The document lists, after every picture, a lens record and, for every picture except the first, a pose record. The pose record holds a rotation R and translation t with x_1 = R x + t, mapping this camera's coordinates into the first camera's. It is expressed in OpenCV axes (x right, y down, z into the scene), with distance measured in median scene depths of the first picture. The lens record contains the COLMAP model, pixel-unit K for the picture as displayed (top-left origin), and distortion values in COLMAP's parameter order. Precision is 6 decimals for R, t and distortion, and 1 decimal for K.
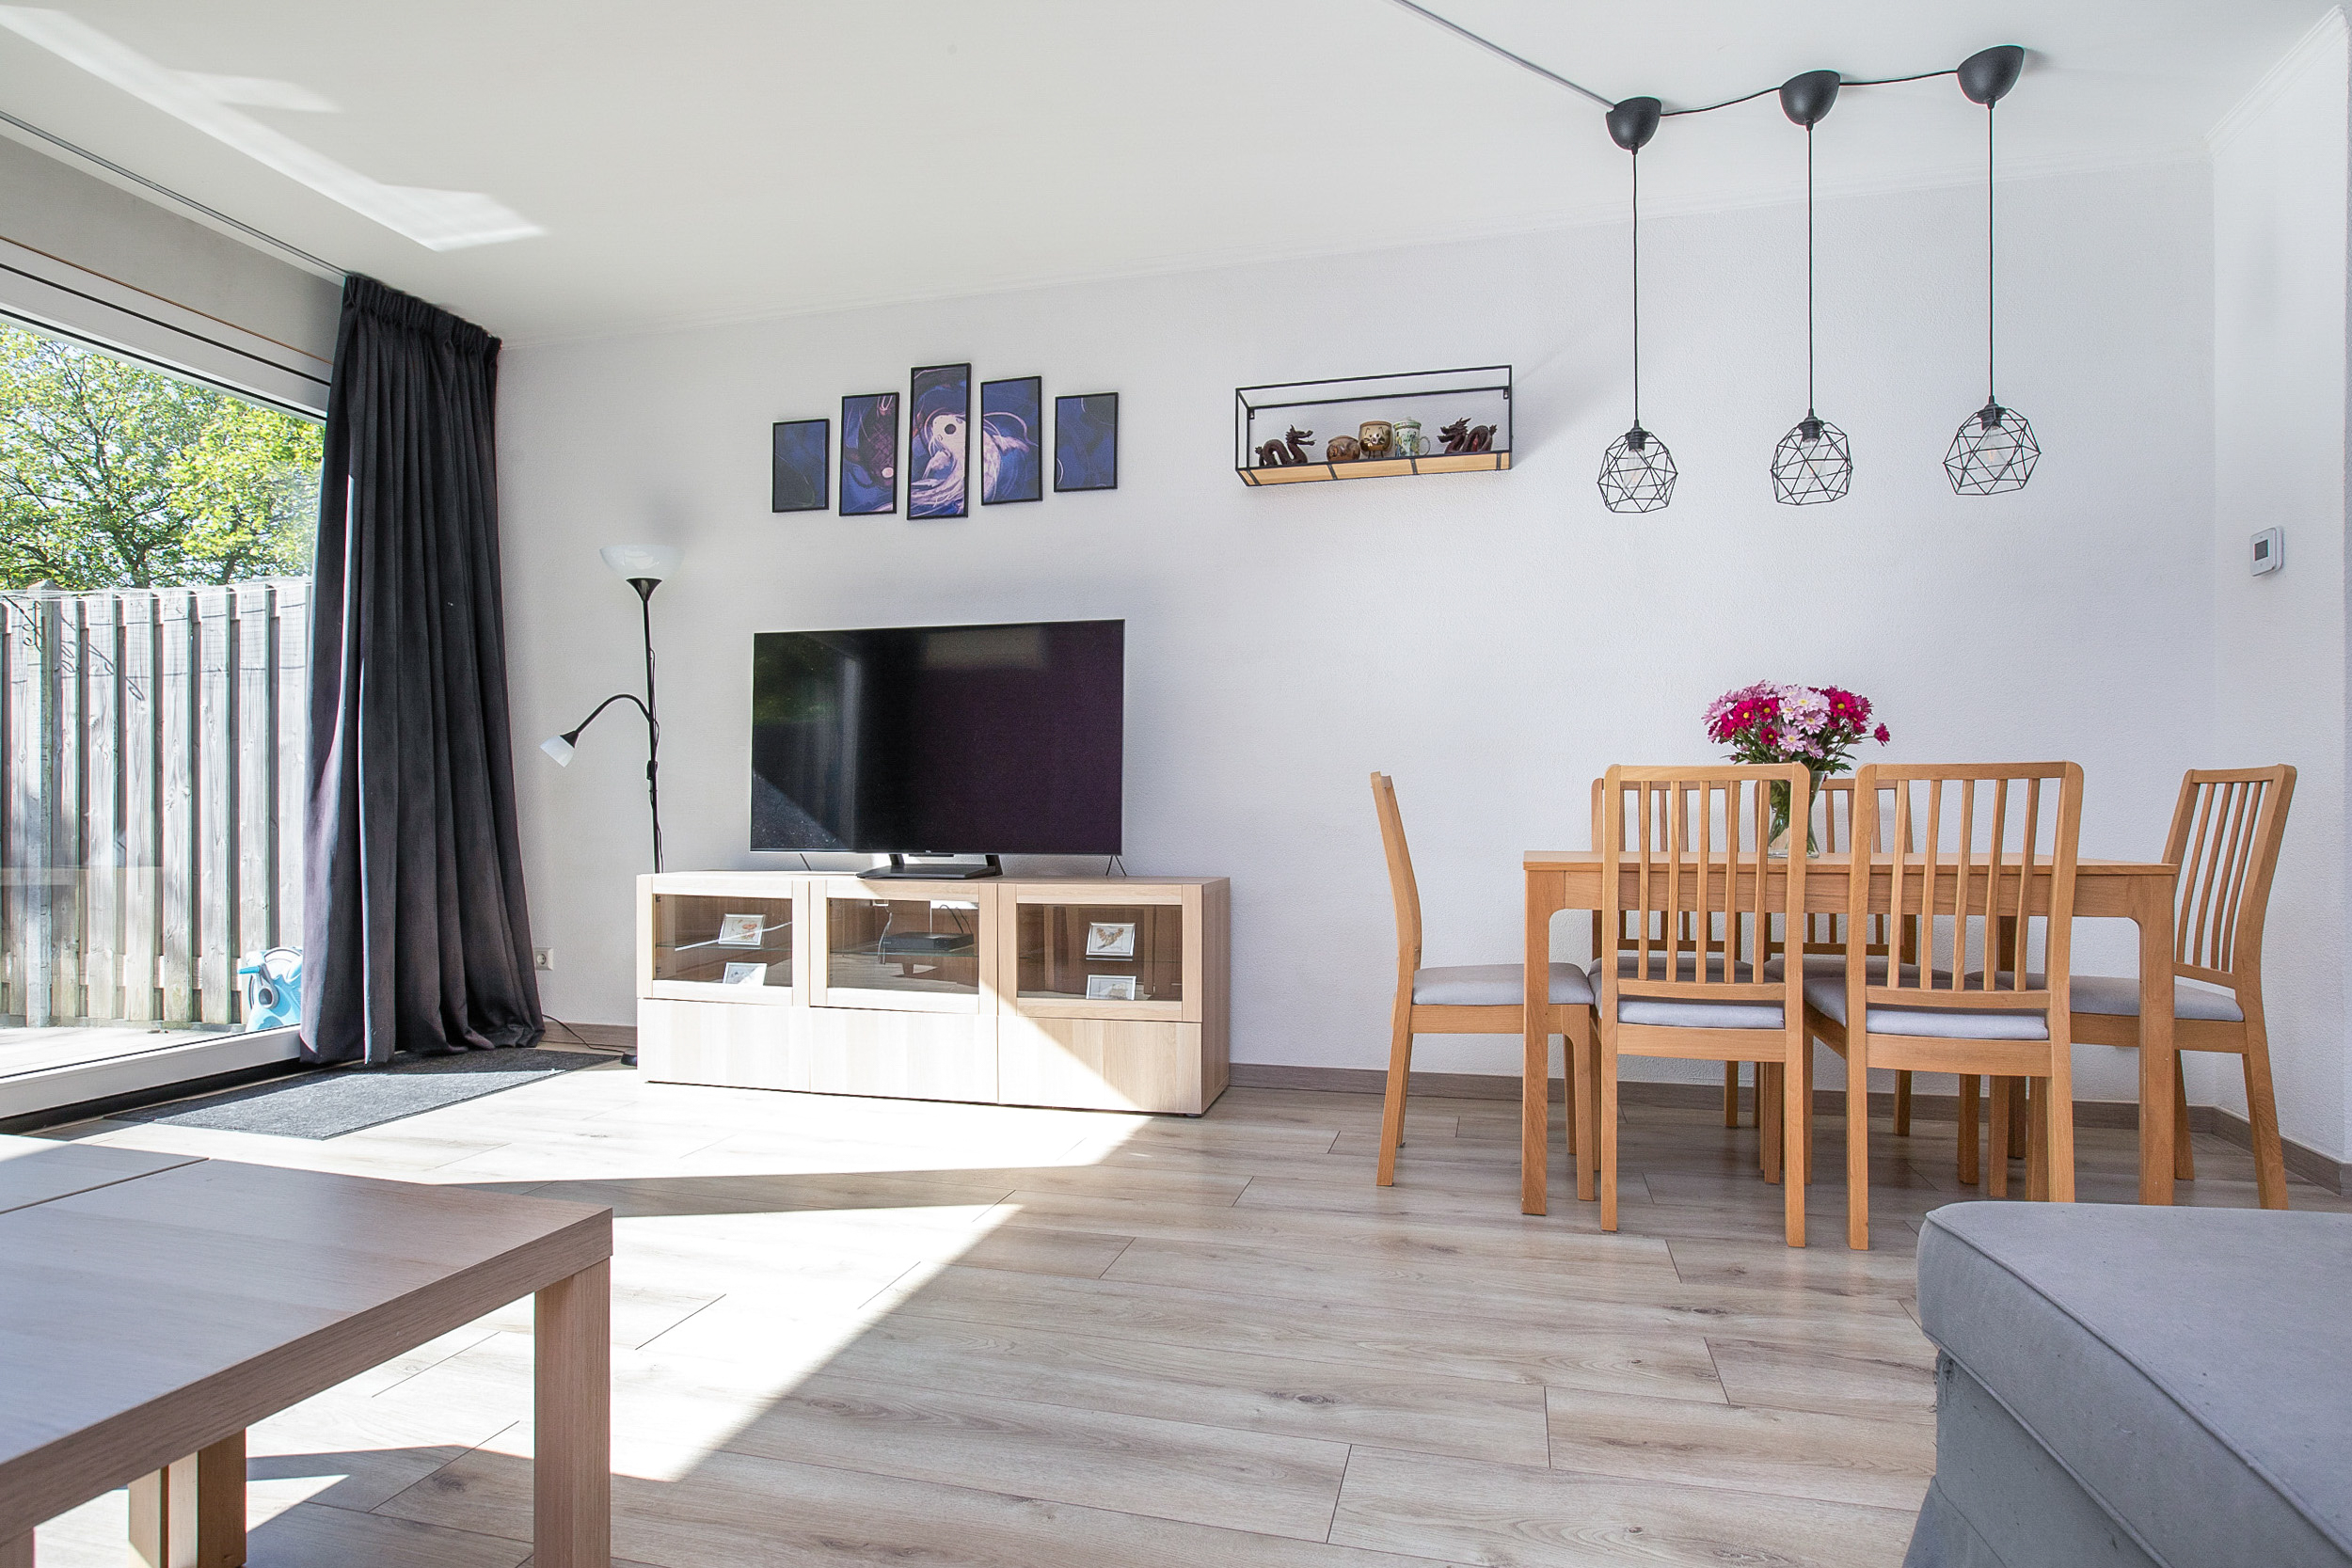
lens RADIAL K [[1281.7, 0, 1171.3], [0, 1281.7, 830.5], [0, 0, 1]] dist [-0.052552, 0.037174]
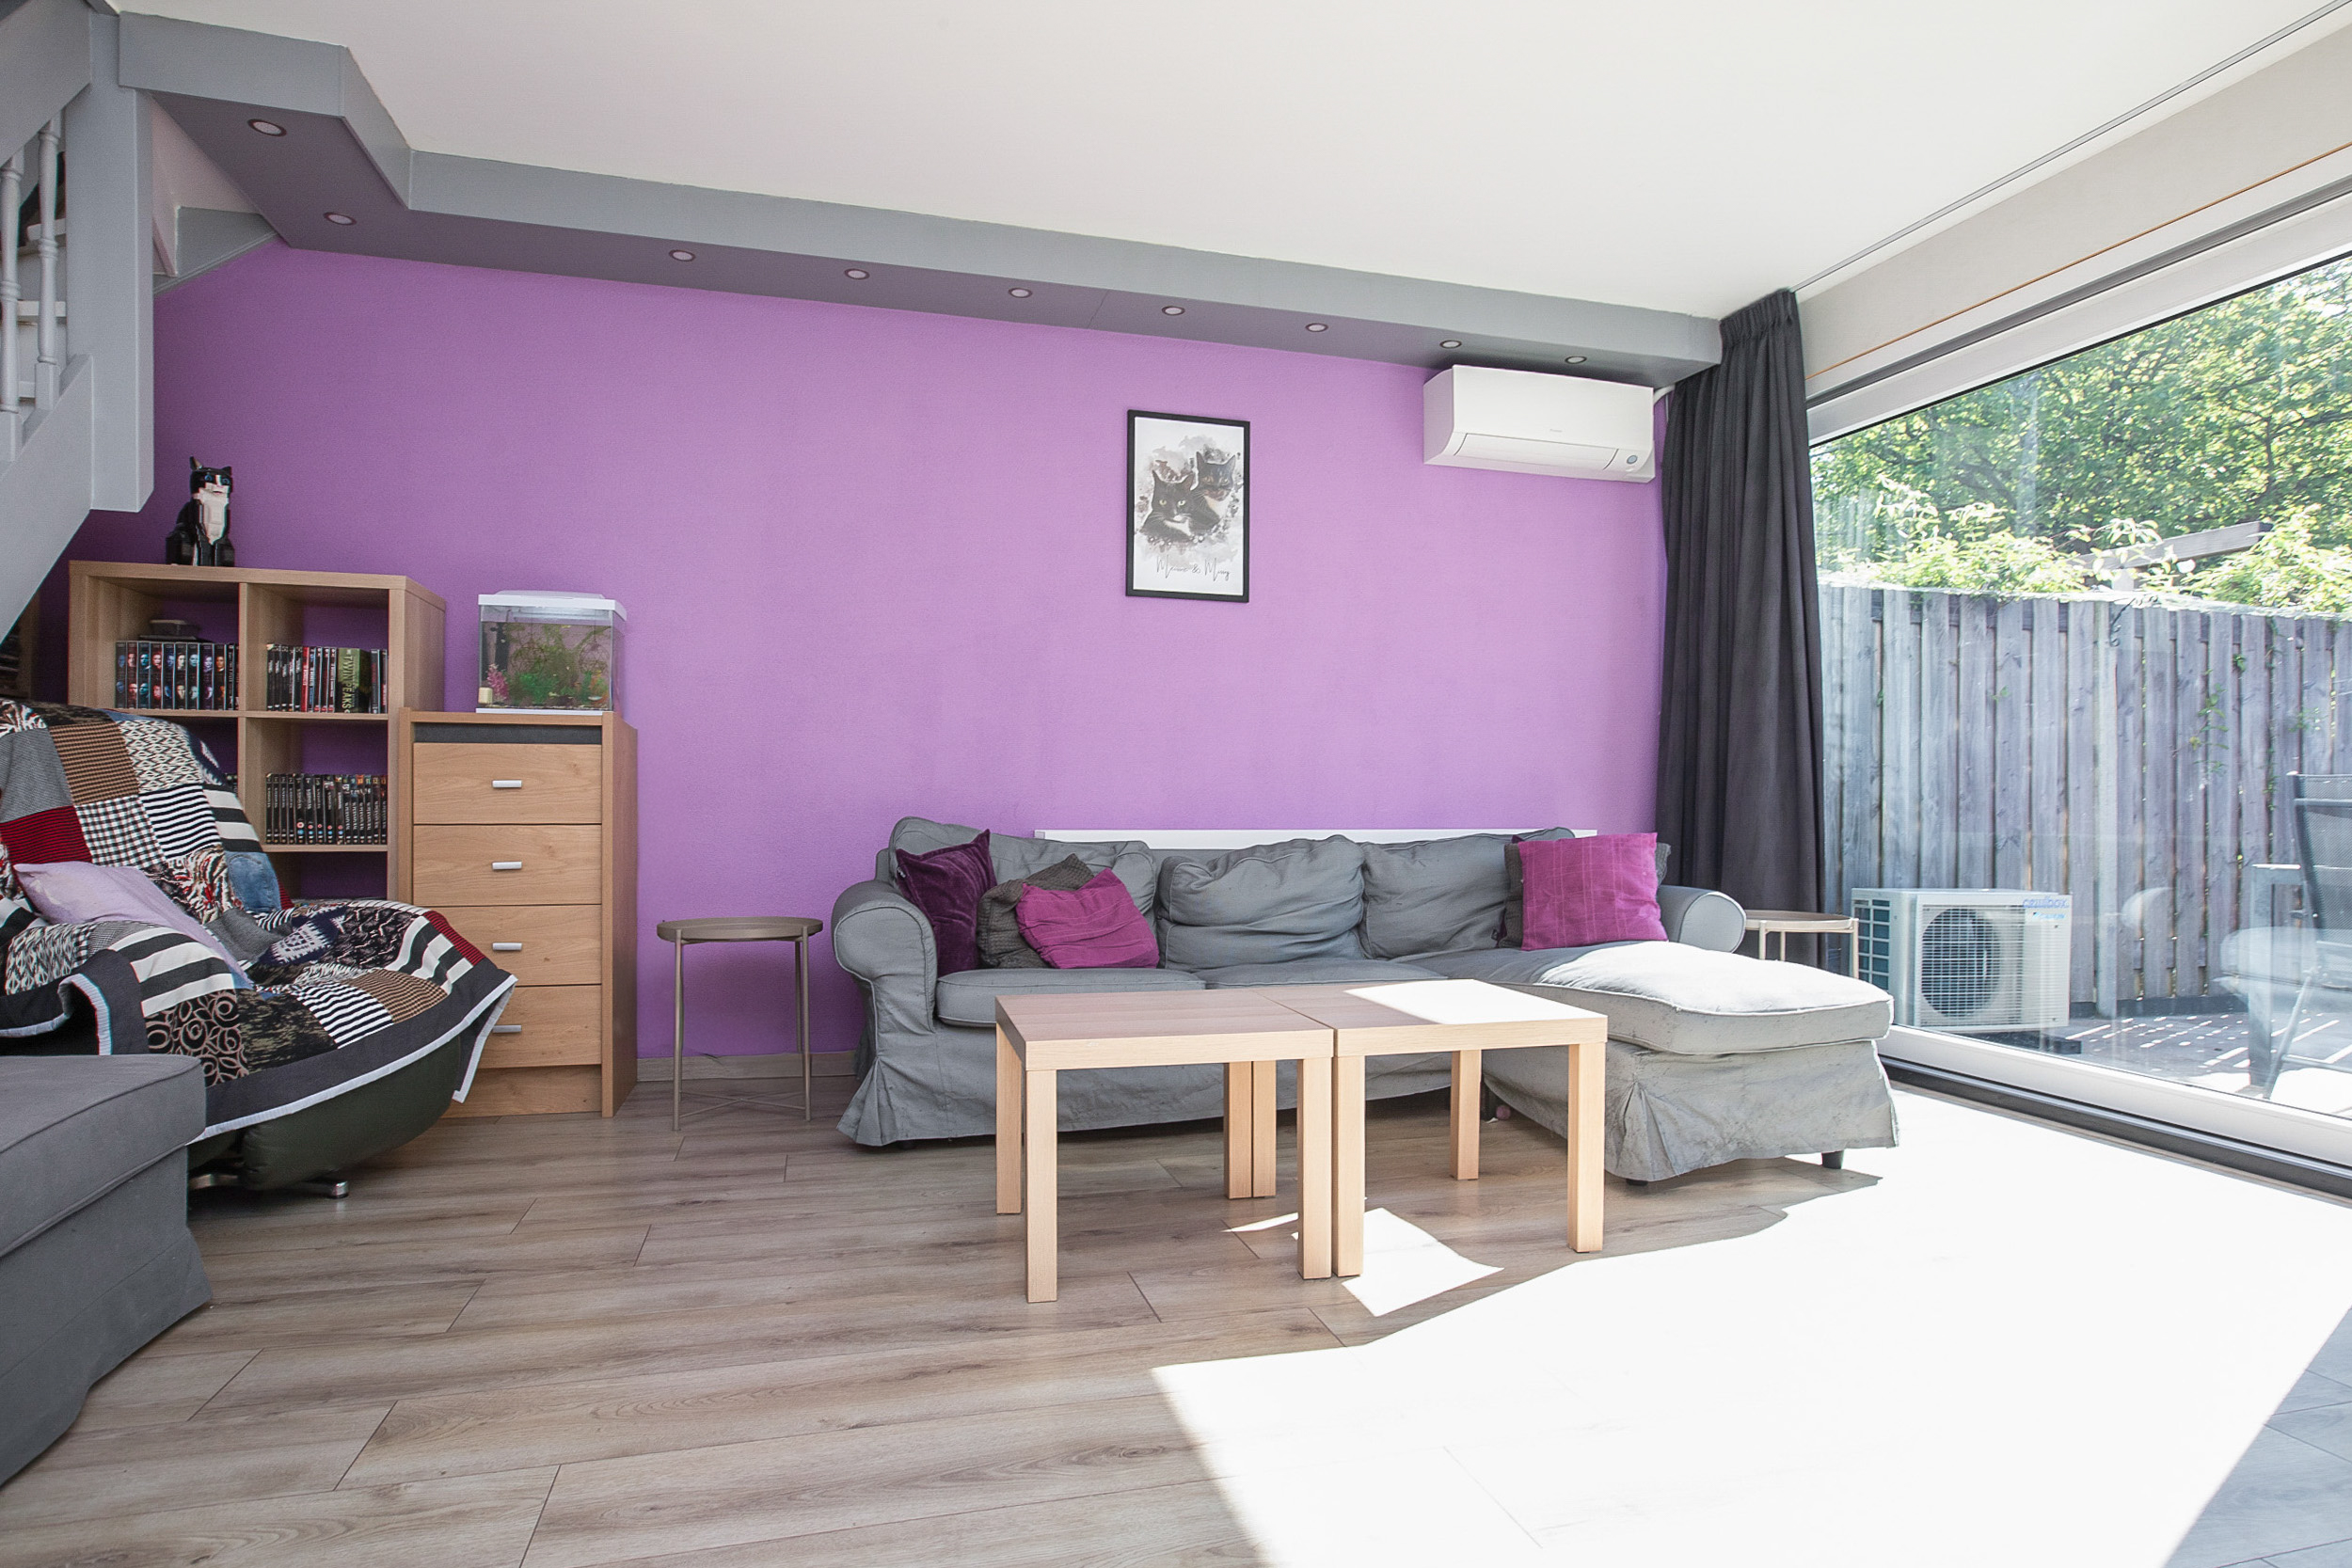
lens RADIAL K [[1281.9, 0, 1176.0], [0, 1281.9, 784.0], [0, 0, 1]] dist [-0.014069, 0.001628]
pose [[-0.863061, -0.016610, -0.504826, 0.082971], [-0.013342, 0.999860, -0.010088, -0.011308], [0.504923, -0.001972, -0.863162, 0.804832]]
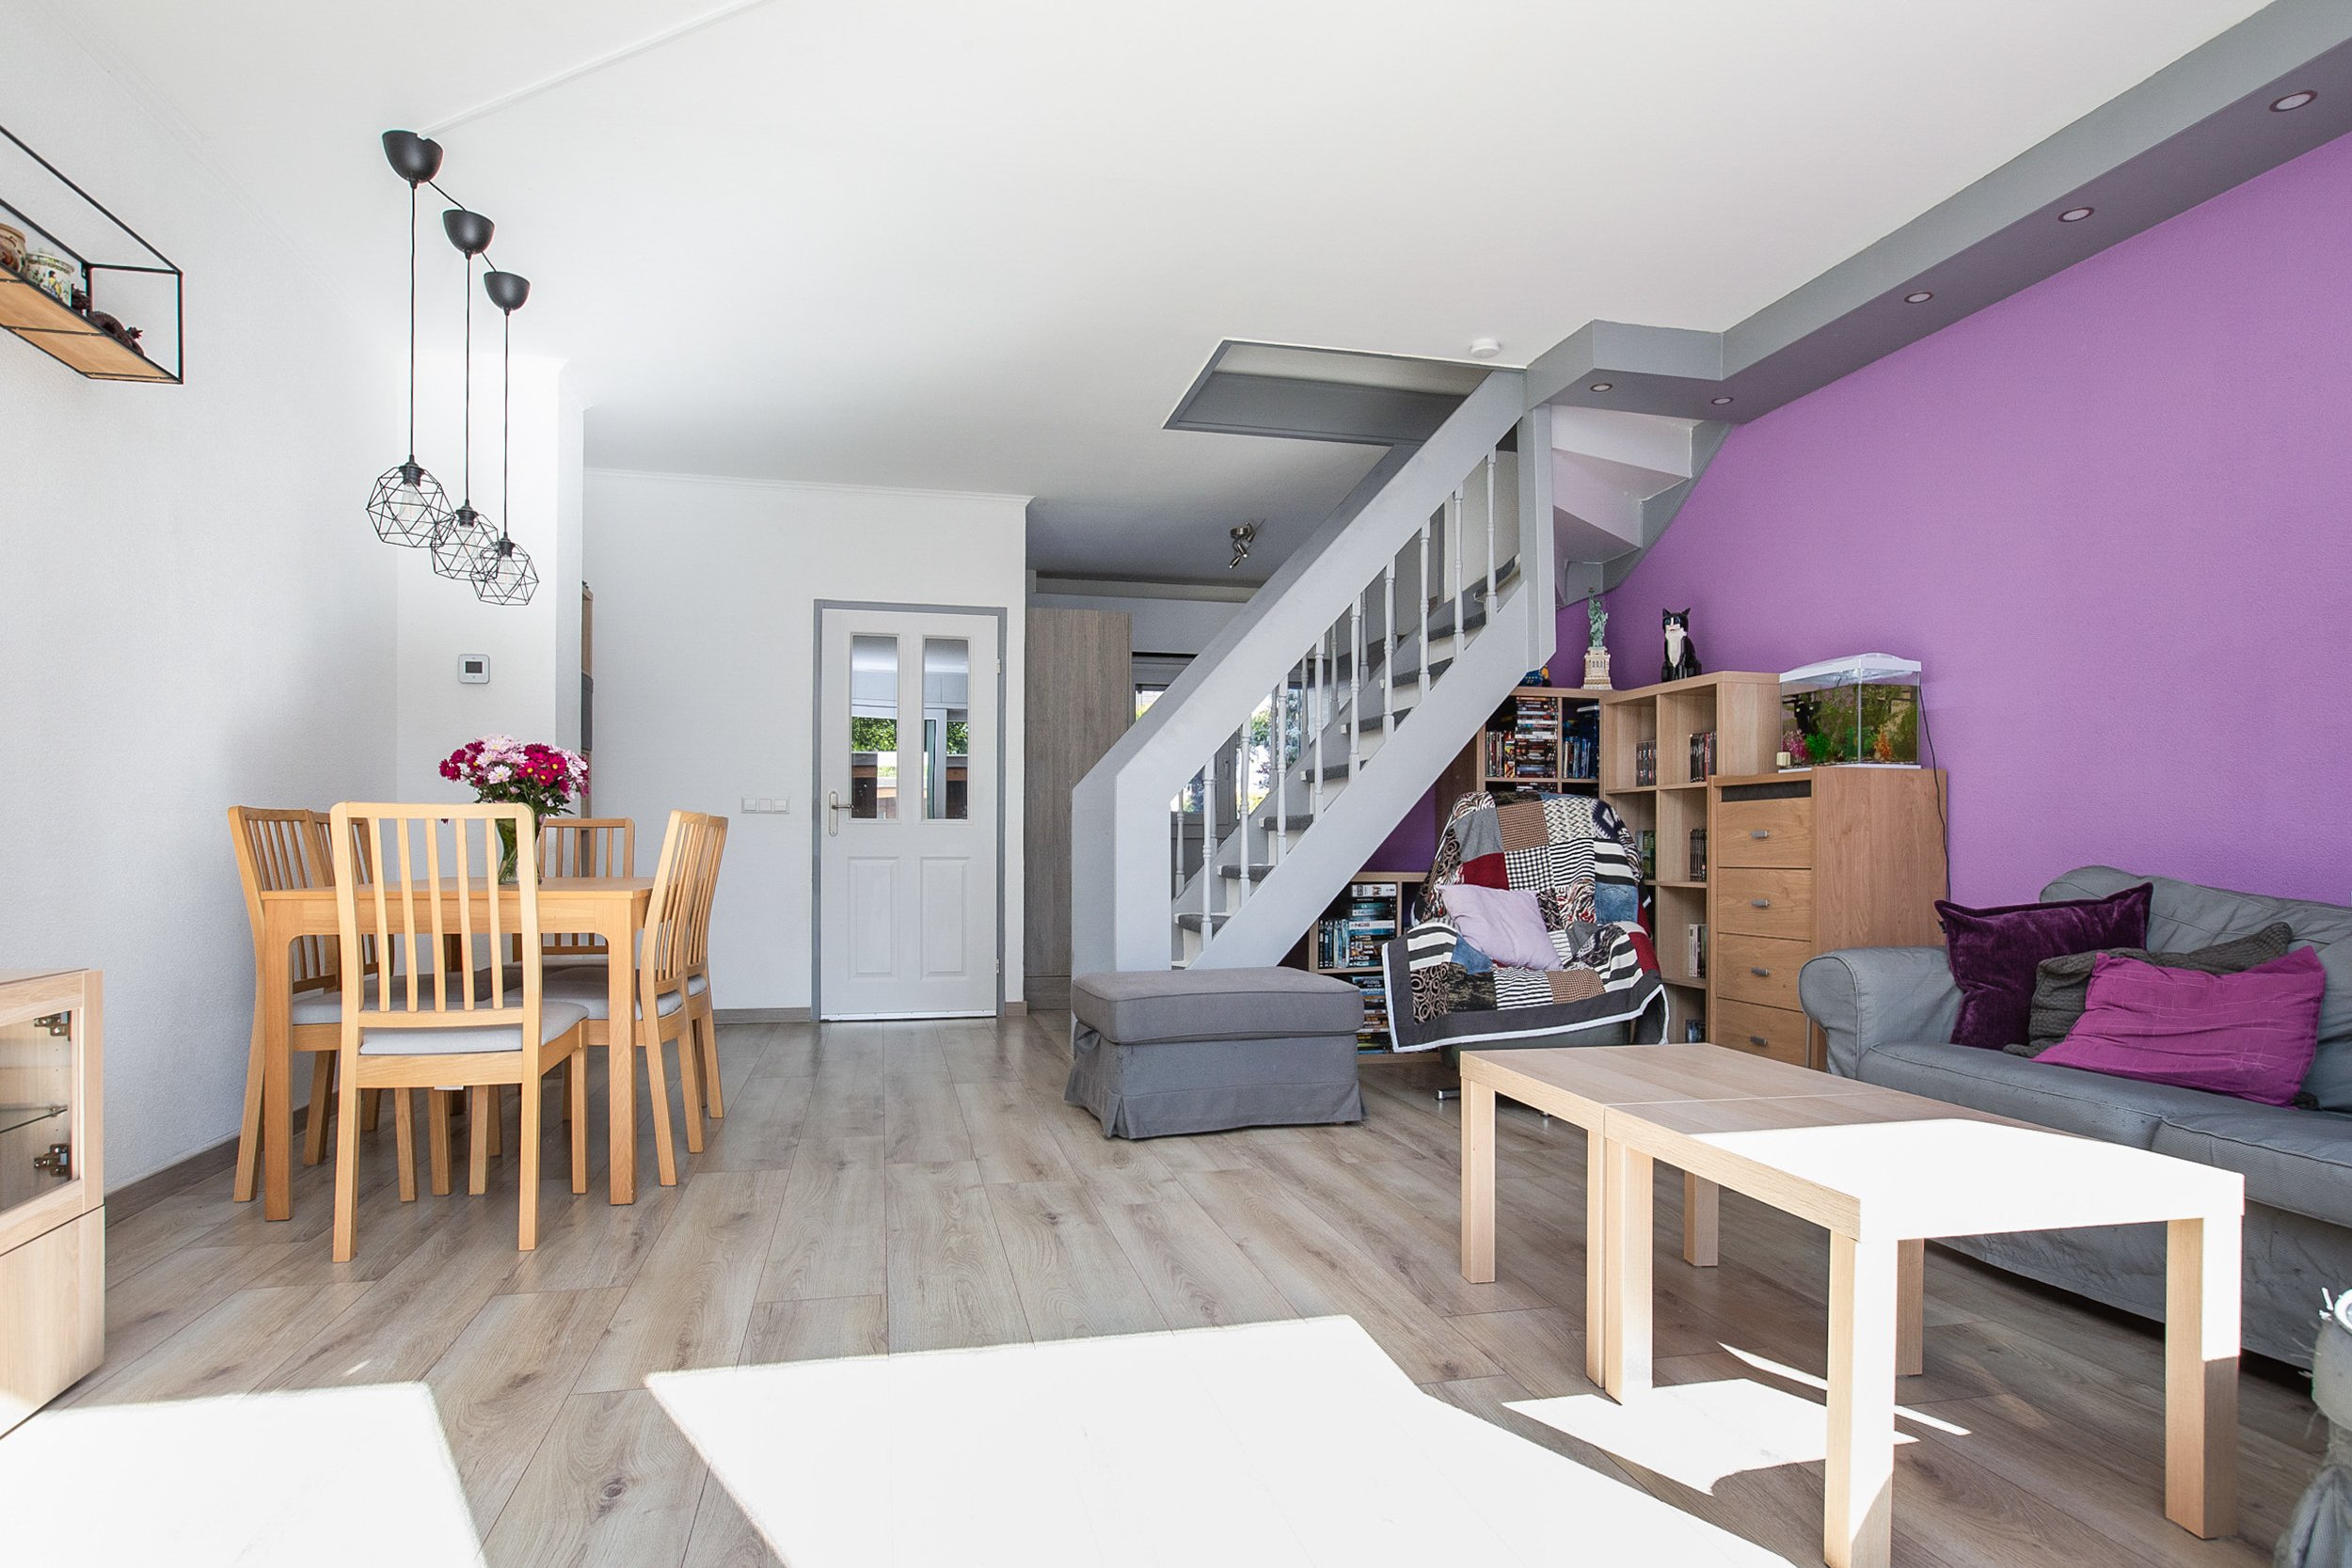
lens RADIAL K [[1281.7, 0, 1171.3], [0, 1281.7, 830.5], [0, 0, 1]] dist [-0.052552, 0.037174]
pose [[-0.465129, 0.008838, 0.885199, -0.624926], [0.007003, 0.999956, -0.006304, -0.013549], [-0.885215, 0.003267, -0.465171, 0.724797]]
